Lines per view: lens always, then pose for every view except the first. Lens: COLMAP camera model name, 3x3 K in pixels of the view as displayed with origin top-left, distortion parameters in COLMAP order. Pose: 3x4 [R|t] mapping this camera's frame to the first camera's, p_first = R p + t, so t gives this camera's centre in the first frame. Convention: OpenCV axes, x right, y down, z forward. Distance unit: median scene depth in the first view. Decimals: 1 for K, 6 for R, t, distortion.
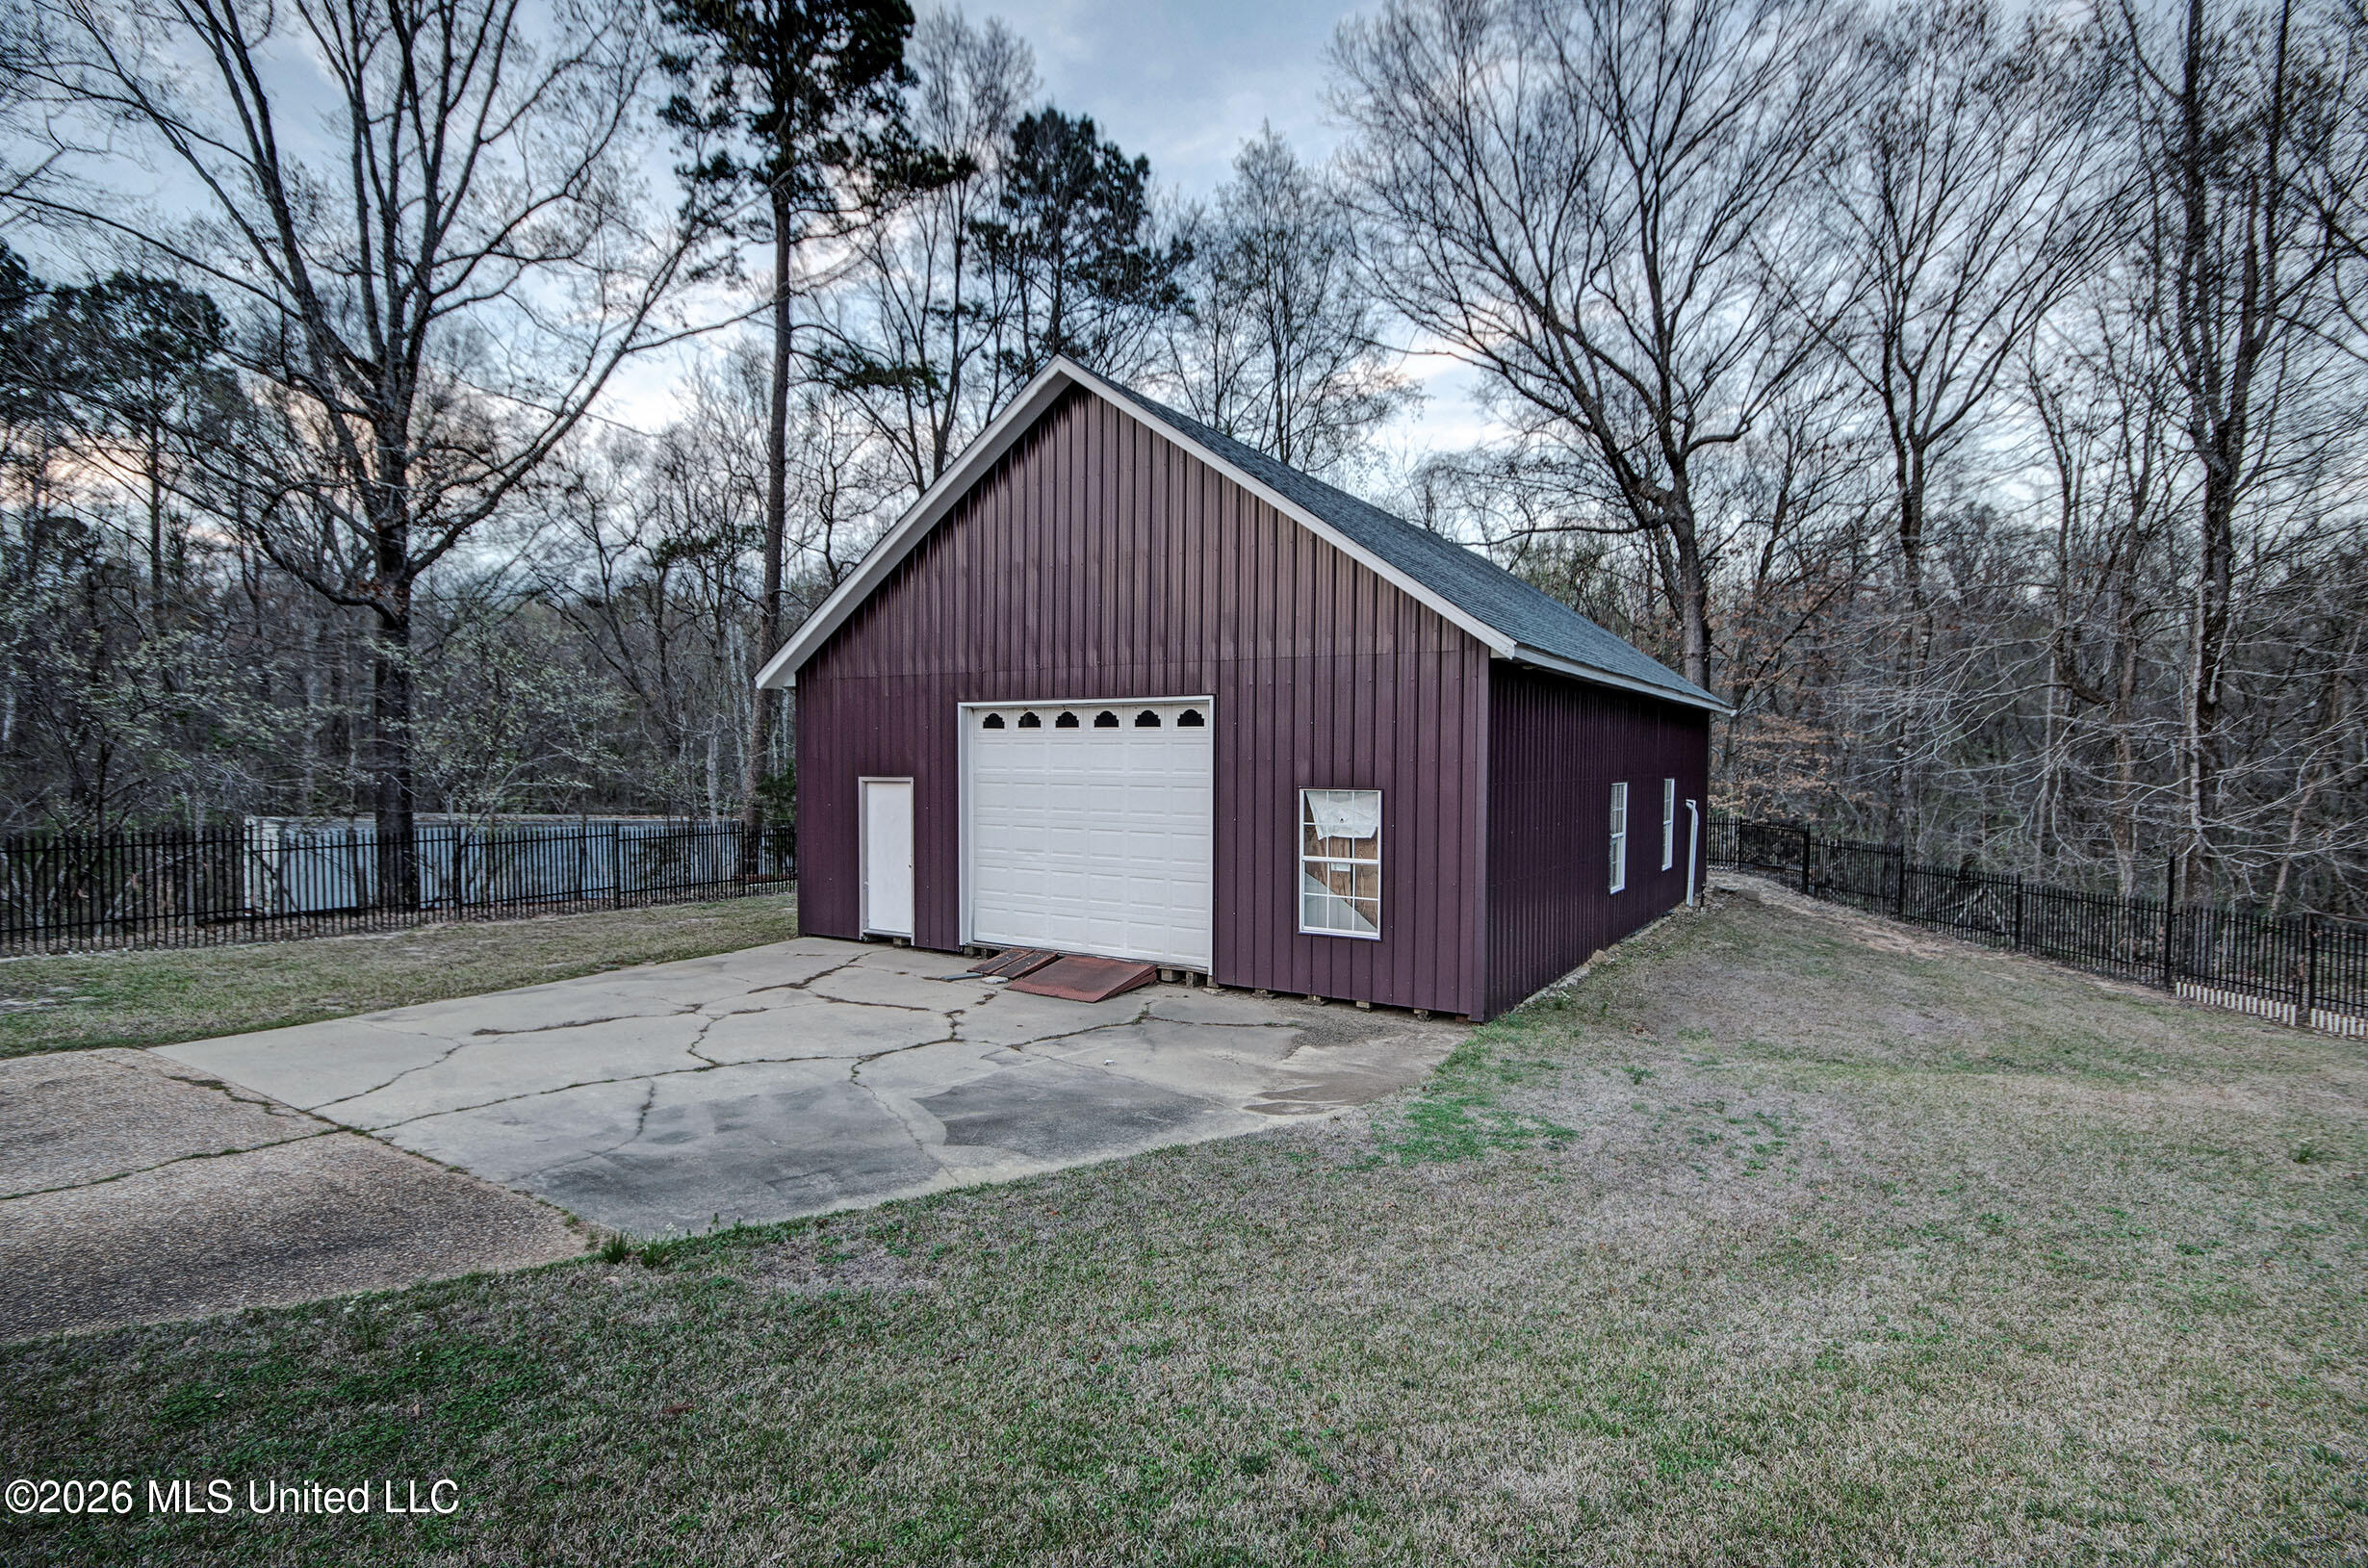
lens RADIAL K [[1175.2, 0, 1185.2], [0, 1175.2, 773.2], [0, 0, 1]] dist [0.008739, -0.000038]
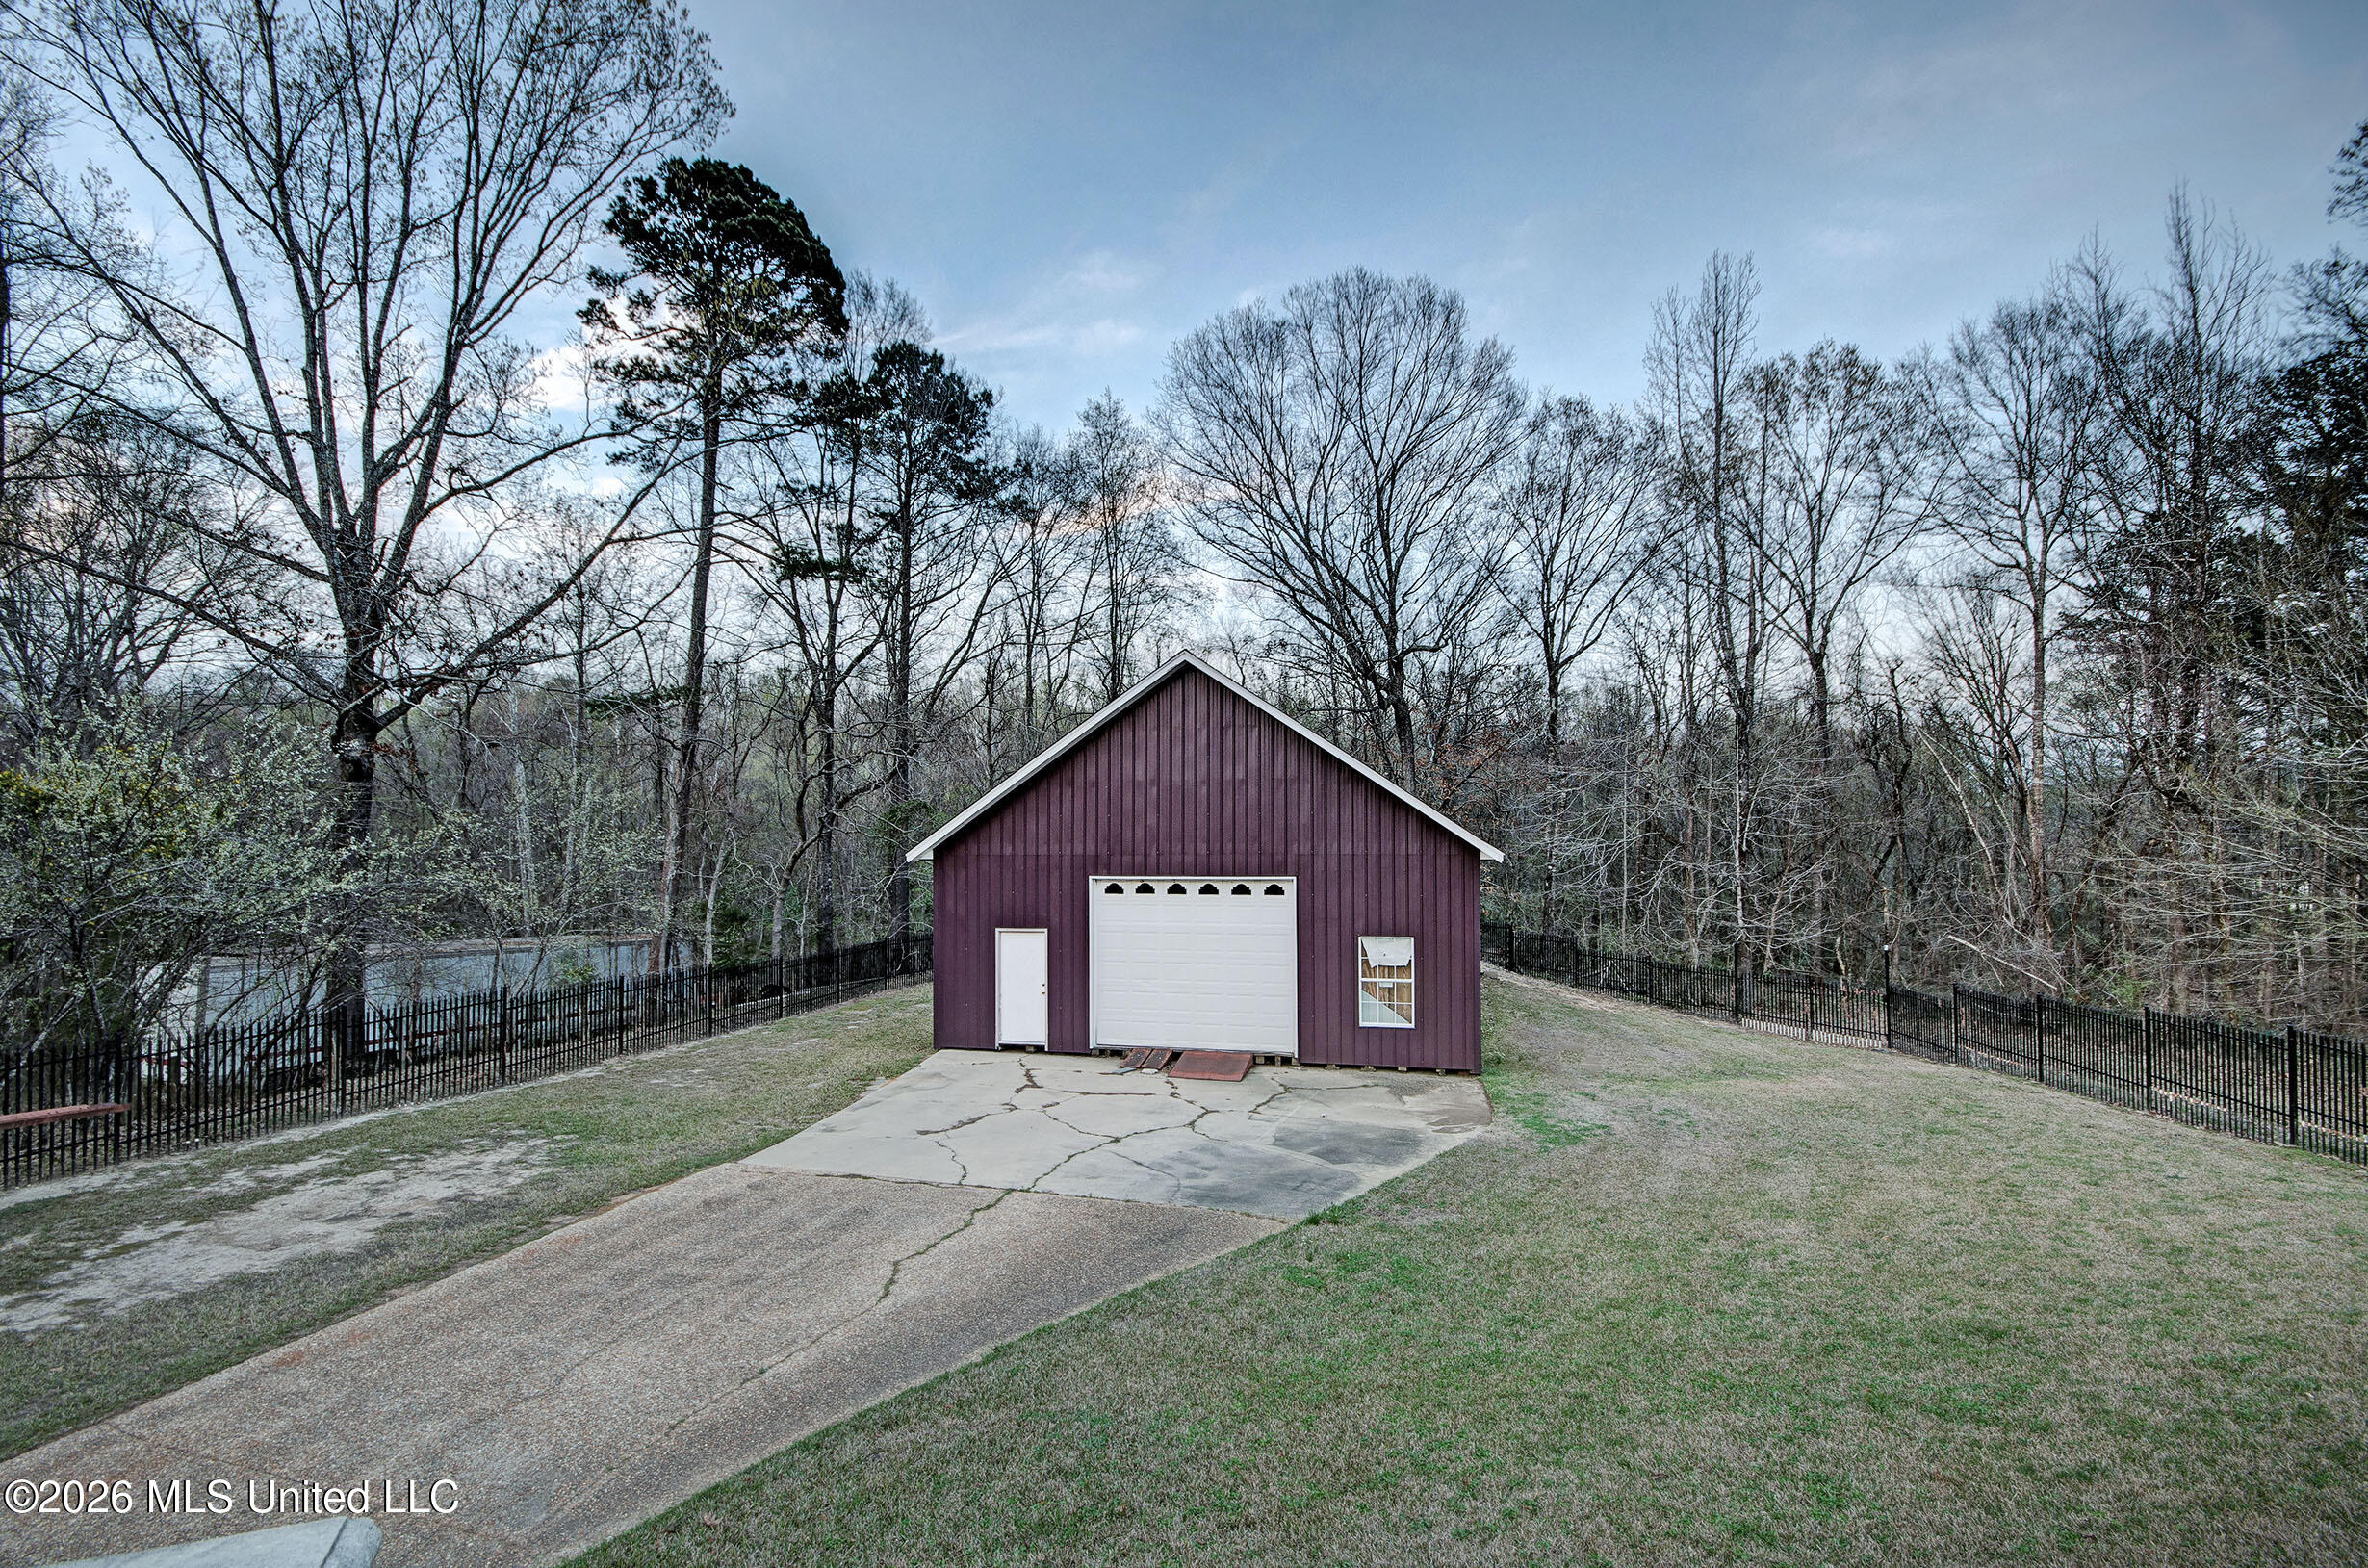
lens RADIAL K [[1066.6, 0, 1187.5], [0, 1066.6, 790.4], [0, 0, 1]] dist [-0.011148, 0.000570]
pose [[0.949888, 0.006785, 0.312517, -0.562369], [0.013138, 0.998014, -0.061600, -0.095417], [-0.312314, 0.062618, 0.947913, -0.309031]]
